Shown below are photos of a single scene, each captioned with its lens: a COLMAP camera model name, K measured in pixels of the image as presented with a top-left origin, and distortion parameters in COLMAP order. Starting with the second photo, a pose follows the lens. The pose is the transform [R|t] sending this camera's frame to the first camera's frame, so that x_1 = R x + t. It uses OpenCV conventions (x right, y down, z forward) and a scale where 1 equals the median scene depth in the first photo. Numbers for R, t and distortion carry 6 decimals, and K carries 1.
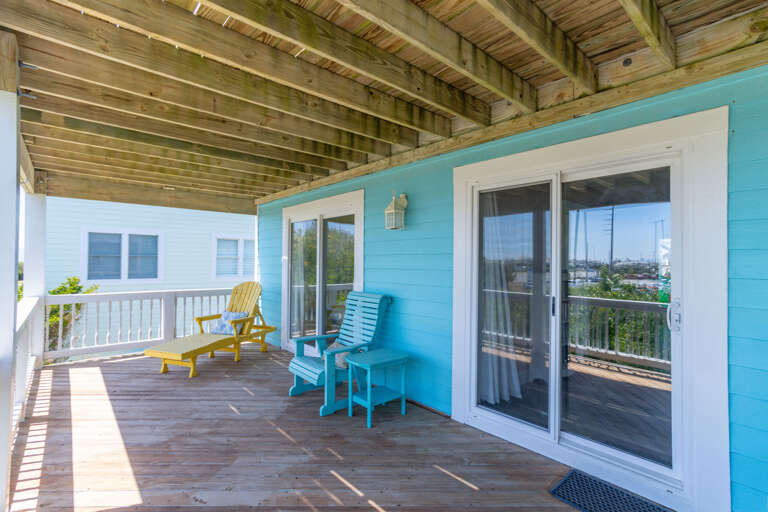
lens RADIAL K [[357.2, 0, 387.2], [0, 357.2, 254.6], [0, 0, 1]] dist [-0.027481, 0.021576]
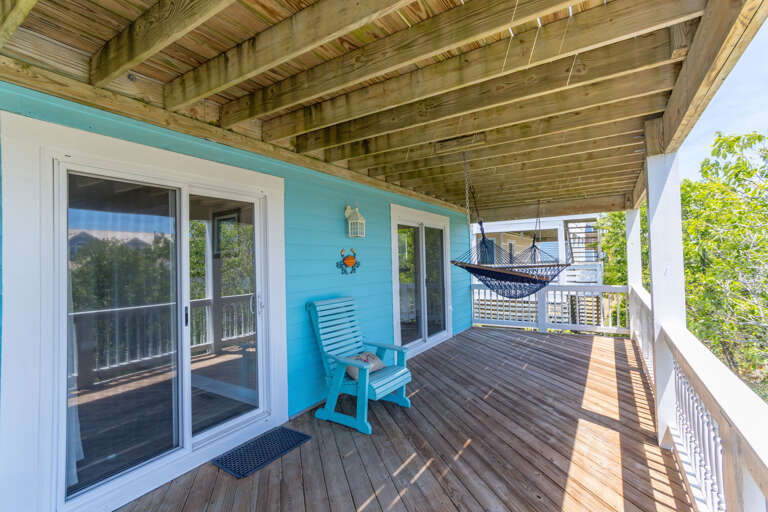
lens RADIAL K [[357.2, 0, 387.2], [0, 357.2, 254.6], [0, 0, 1]] dist [-0.027481, 0.021576]
pose [[-0.274459, 0.024499, 0.961287, -0.660777], [0.016366, 0.999650, -0.020804, 0.004453], [-0.961460, 0.010022, -0.274763, 0.746245]]
